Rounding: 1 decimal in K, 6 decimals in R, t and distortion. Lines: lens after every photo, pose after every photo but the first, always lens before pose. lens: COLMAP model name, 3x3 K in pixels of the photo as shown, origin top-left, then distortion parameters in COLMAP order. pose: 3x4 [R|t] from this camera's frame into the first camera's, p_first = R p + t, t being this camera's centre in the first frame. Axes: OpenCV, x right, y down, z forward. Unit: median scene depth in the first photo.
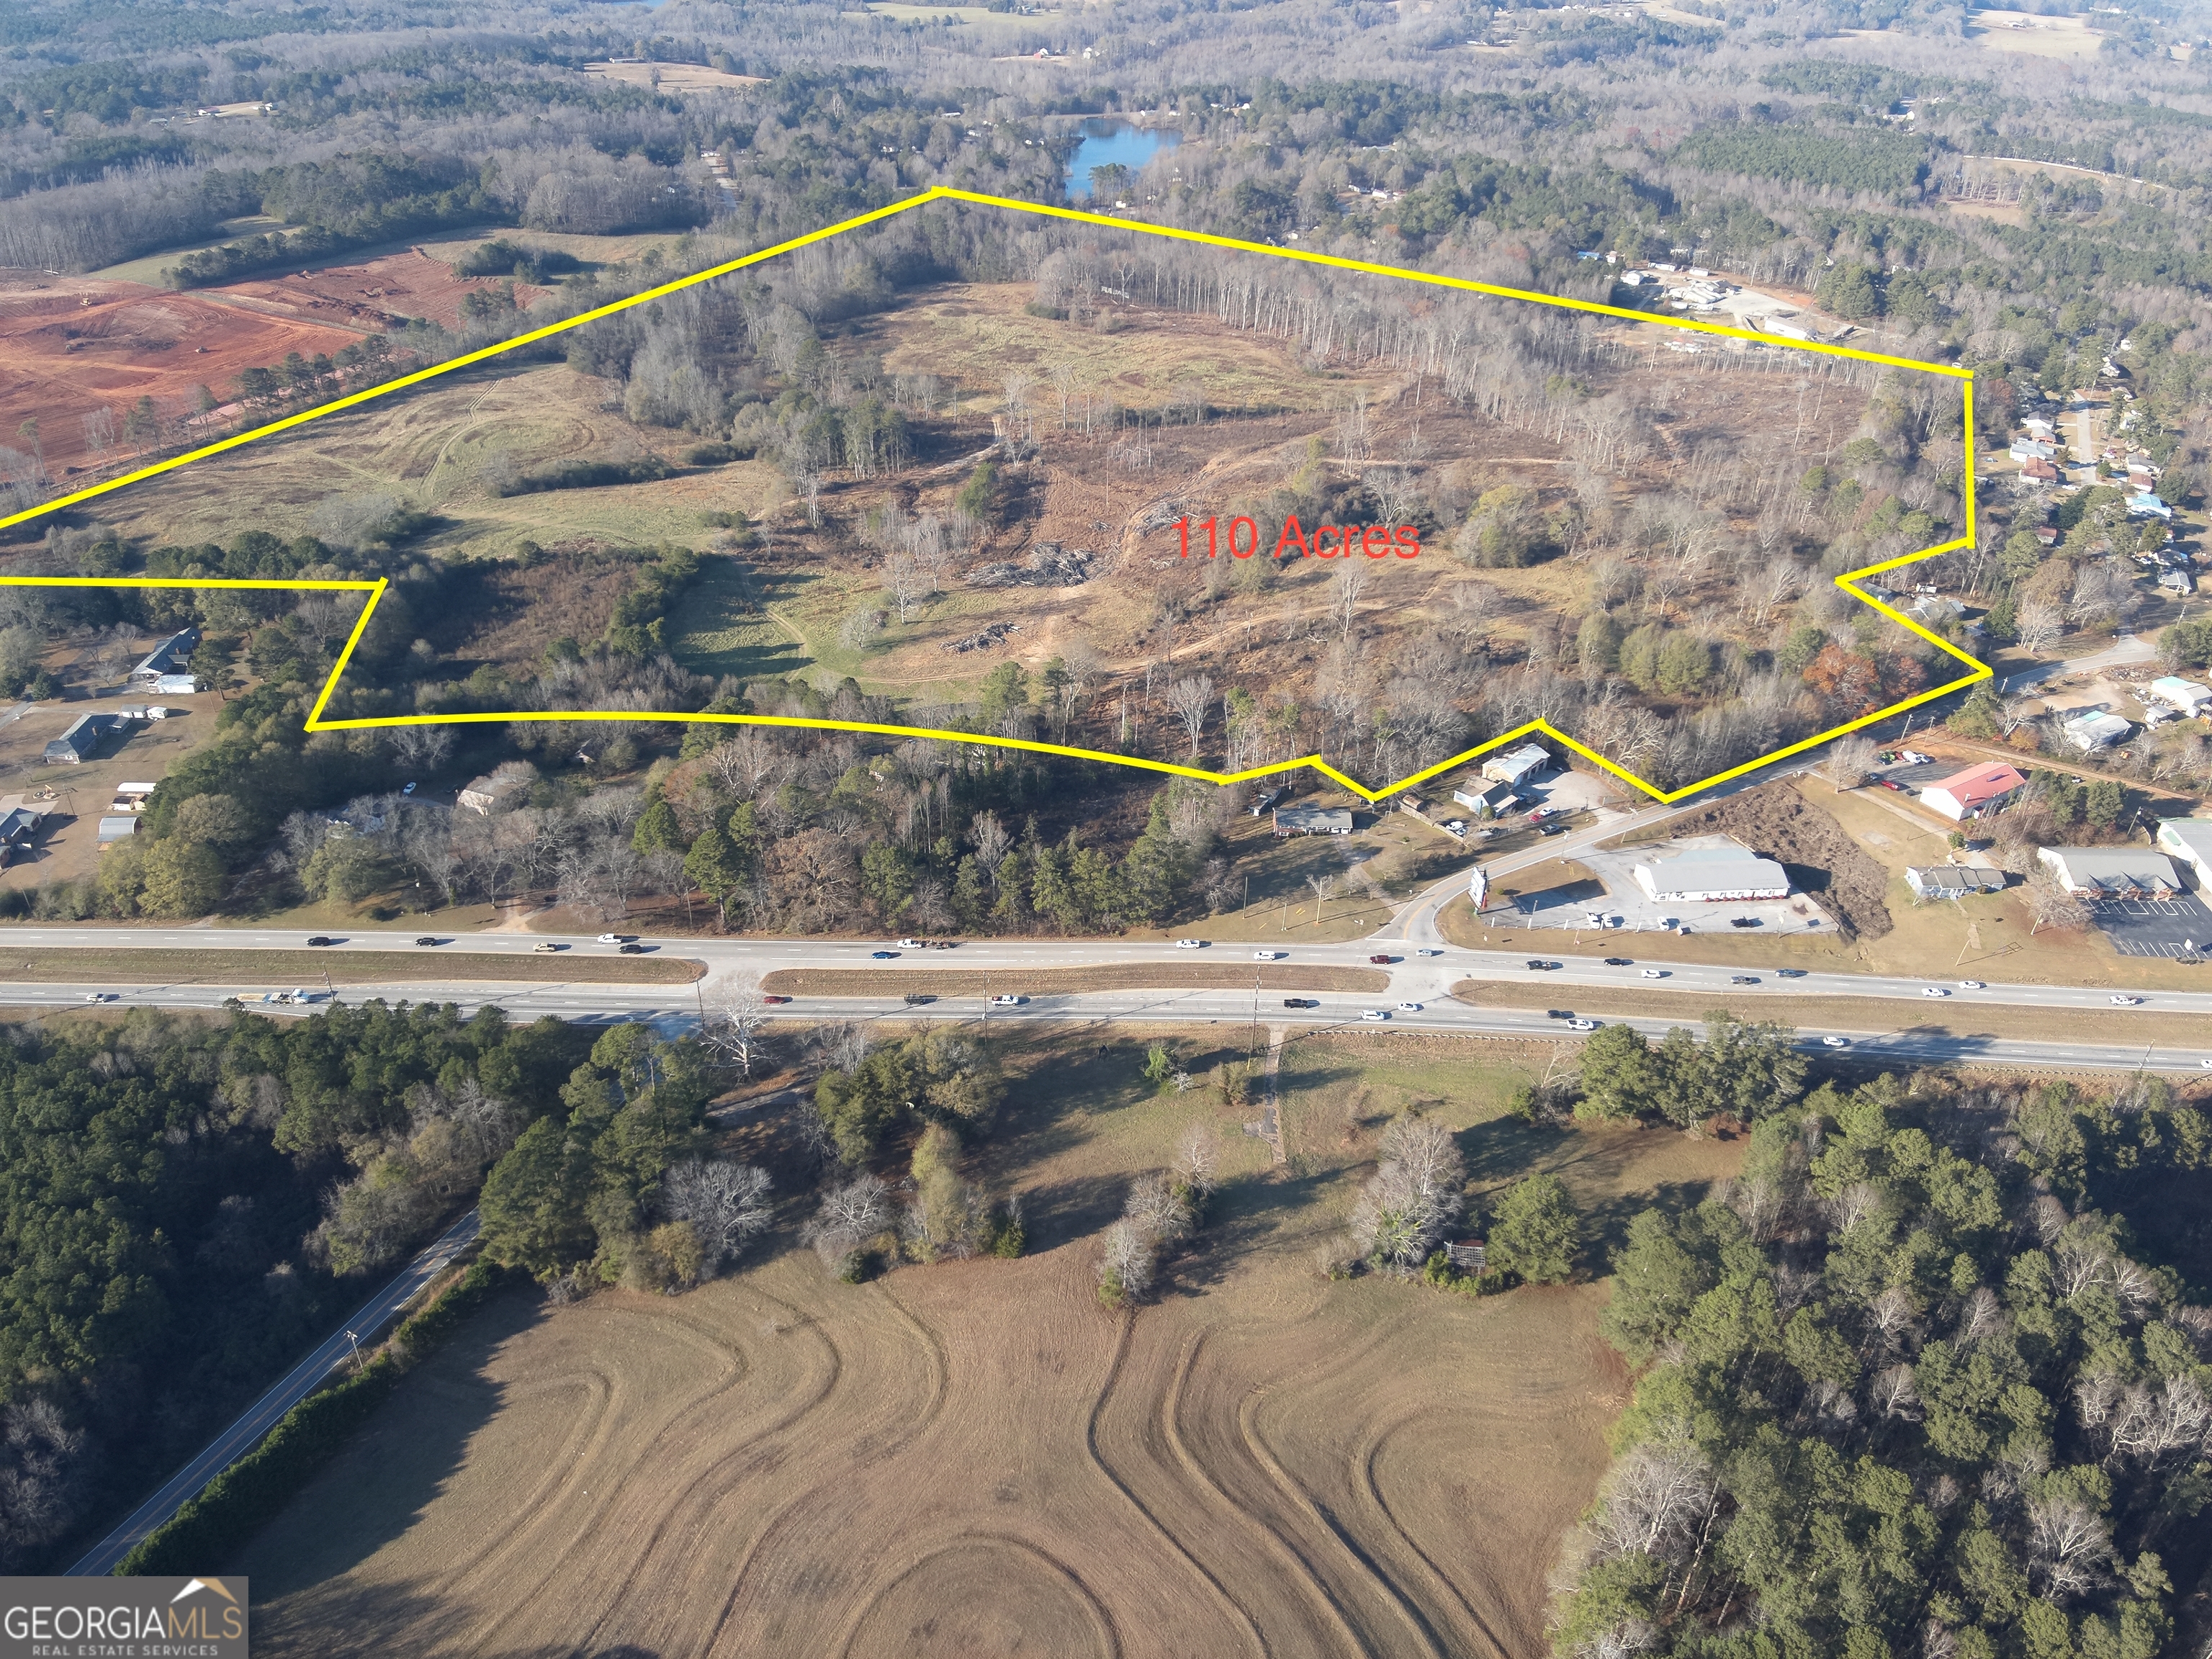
lens RADIAL K [[1569.8, 0, 1103.0], [0, 1569.8, 818.7], [0, 0, 1]] dist [0.116235, -0.206178]
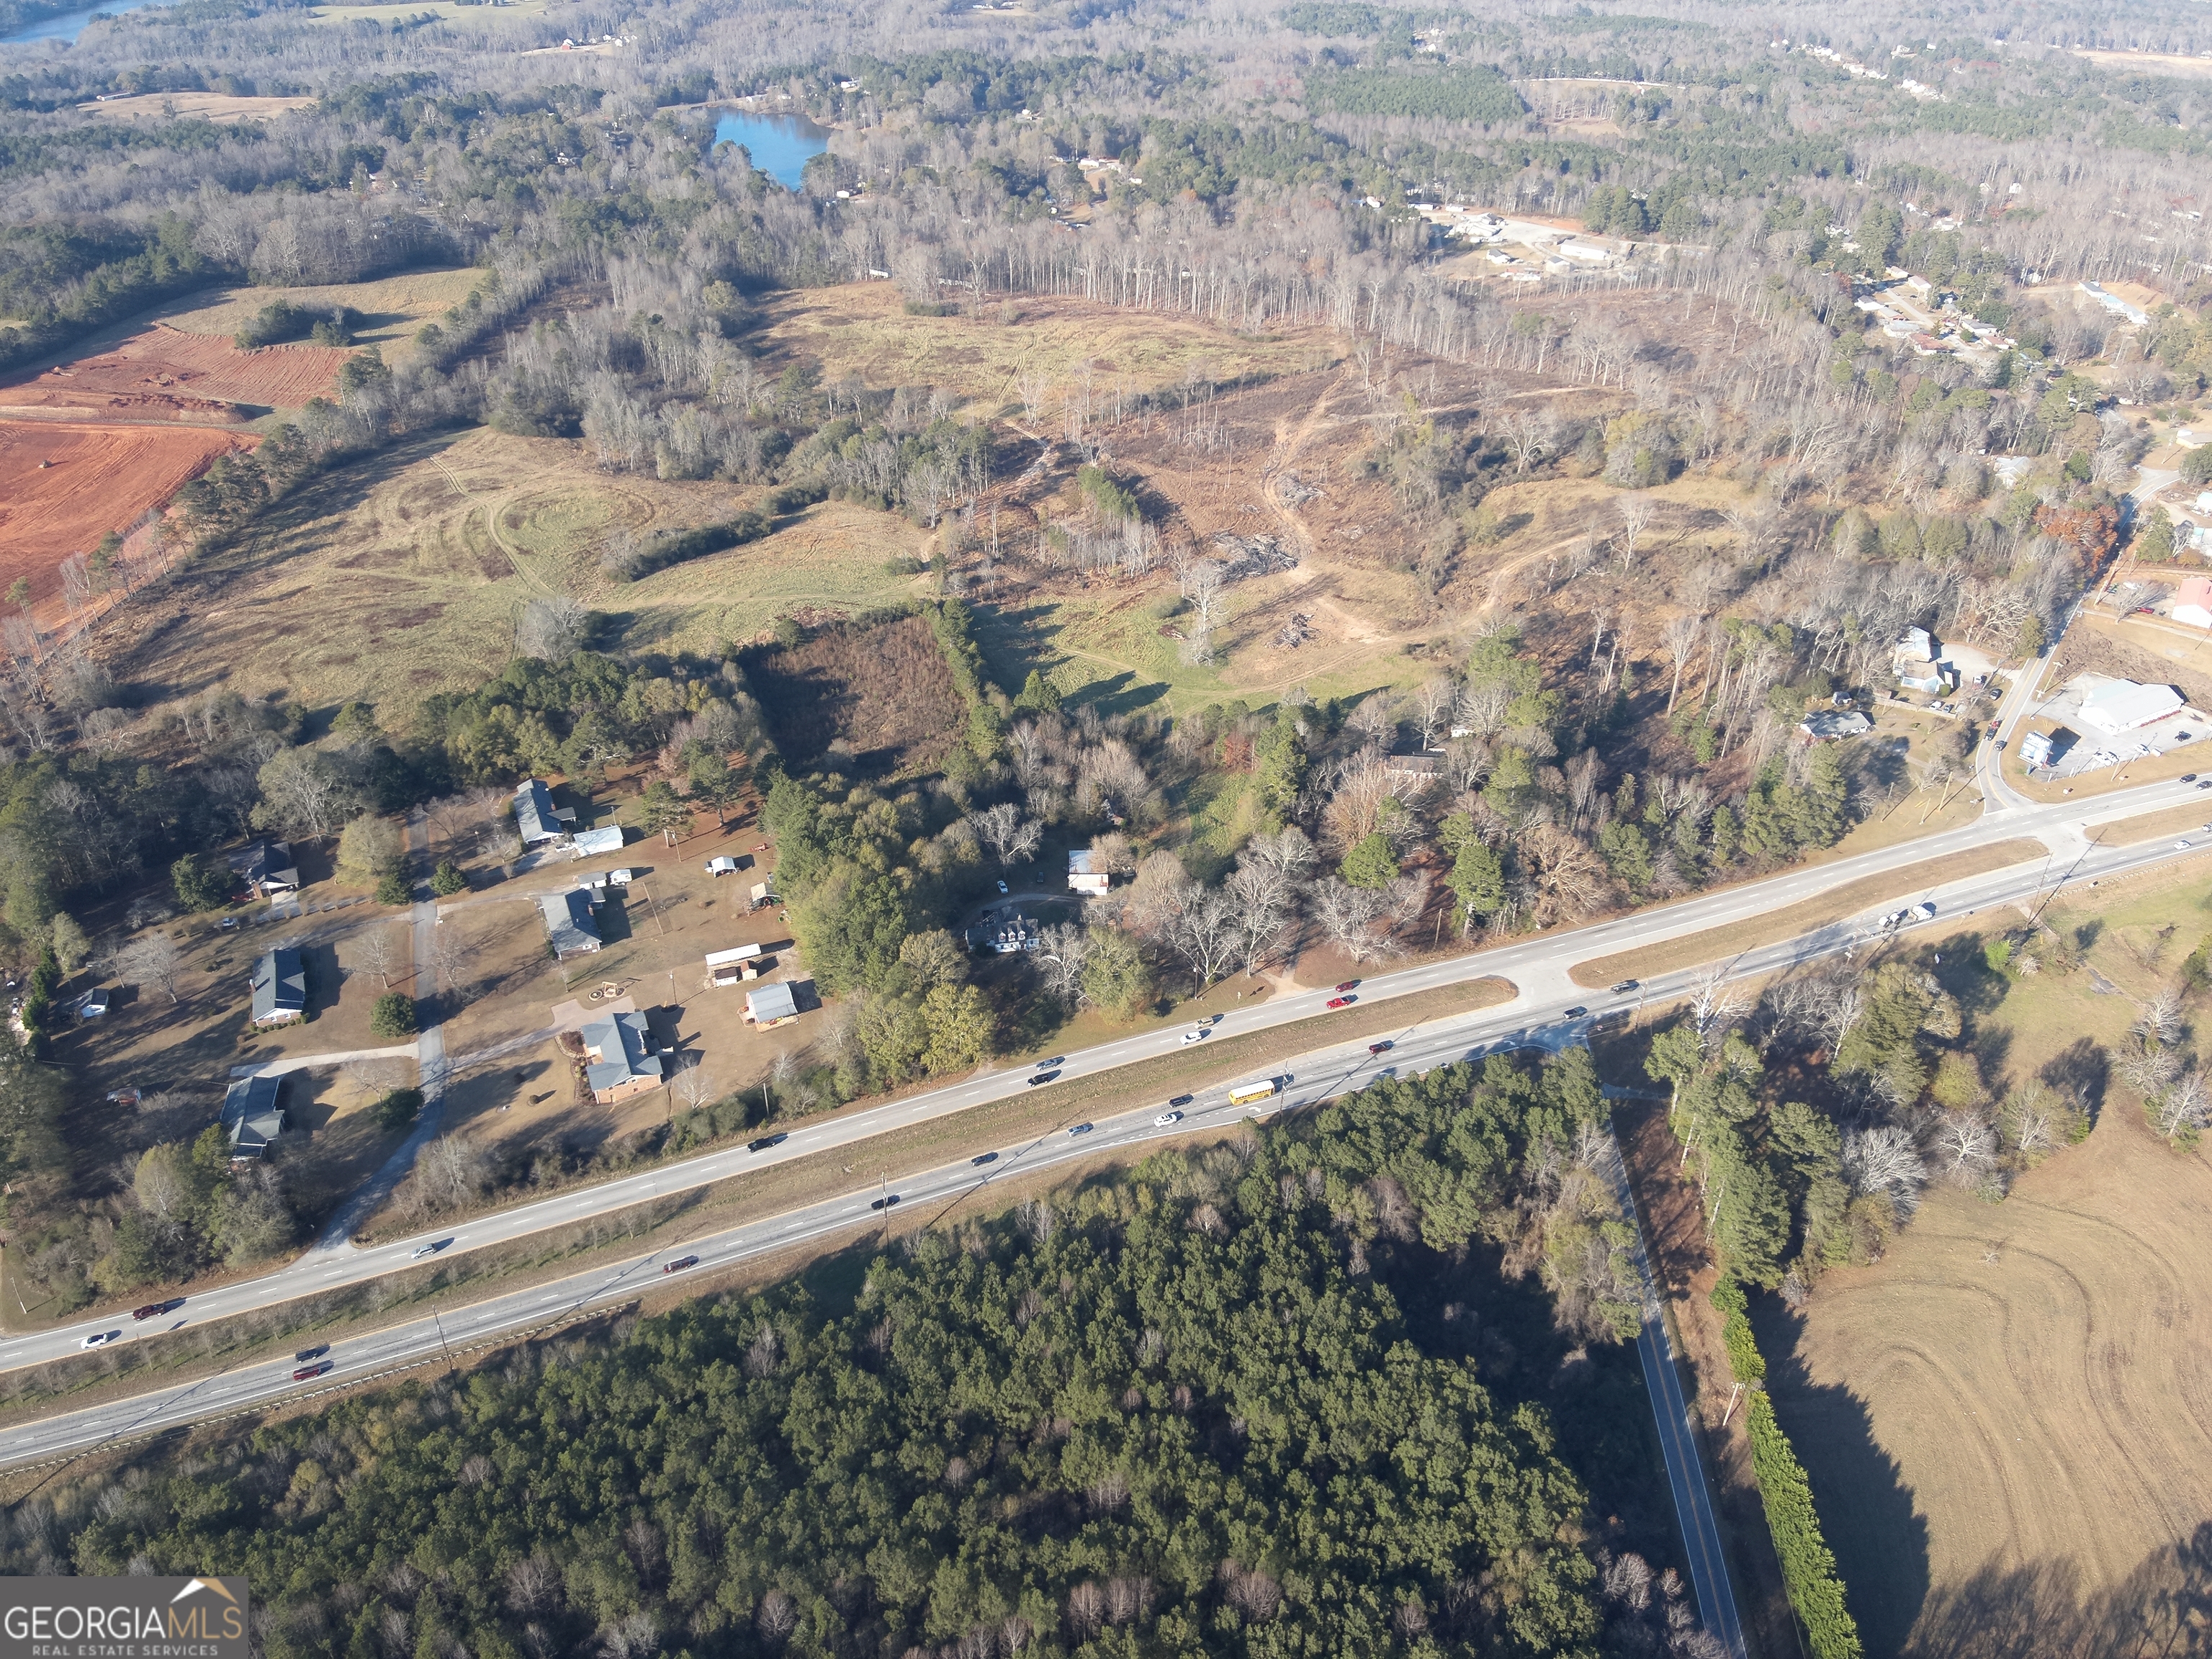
lens RADIAL K [[1607.9, 0, 1106.0], [0, 1607.9, 829.5], [0, 0, 1]] dist [0.092012, -0.175779]
pose [[0.924961, -0.212889, 0.314841, -0.488971], [0.208449, 0.976848, 0.048130, -0.061893], [-0.317799, 0.021110, 0.947923, 0.078302]]
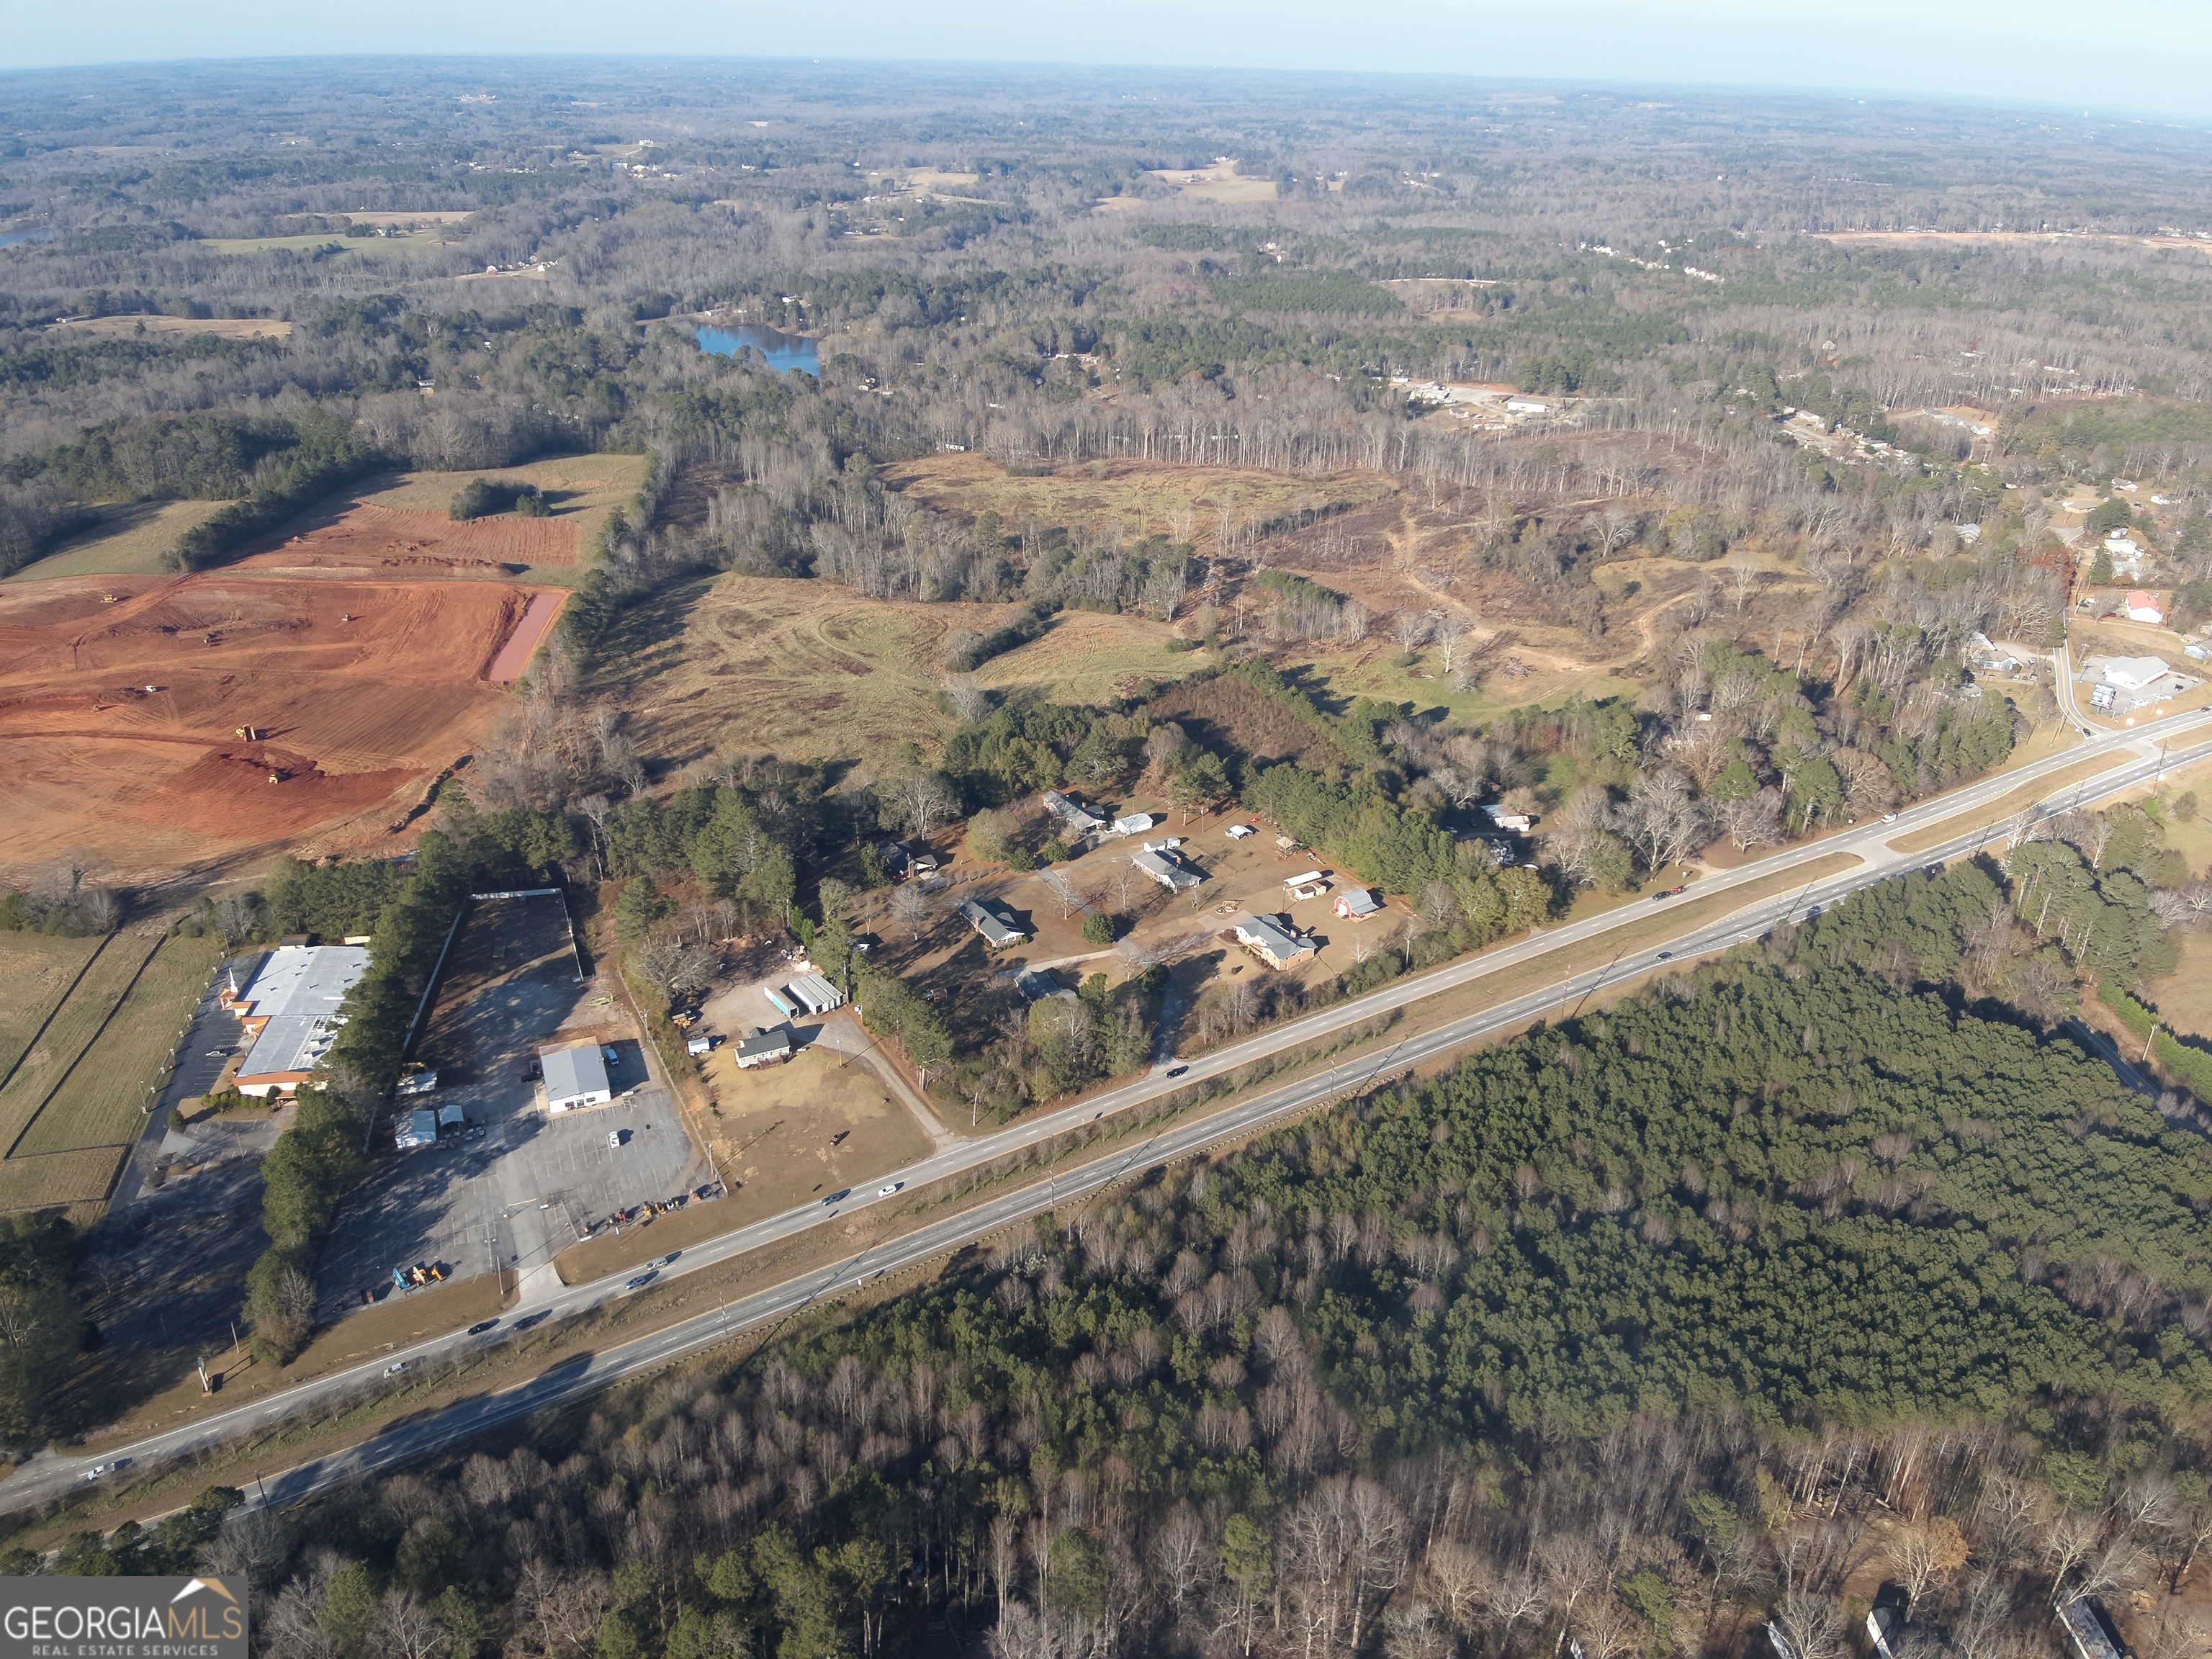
lens RADIAL K [[1569.8, 0, 1103.0], [0, 1569.8, 818.7], [0, 0, 1]] dist [0.116235, -0.206178]
pose [[0.854419, -0.237896, 0.461924, -0.901986], [0.283301, 0.958551, -0.030357, -0.049738], [-0.435556, 0.156801, 0.886400, 0.025440]]
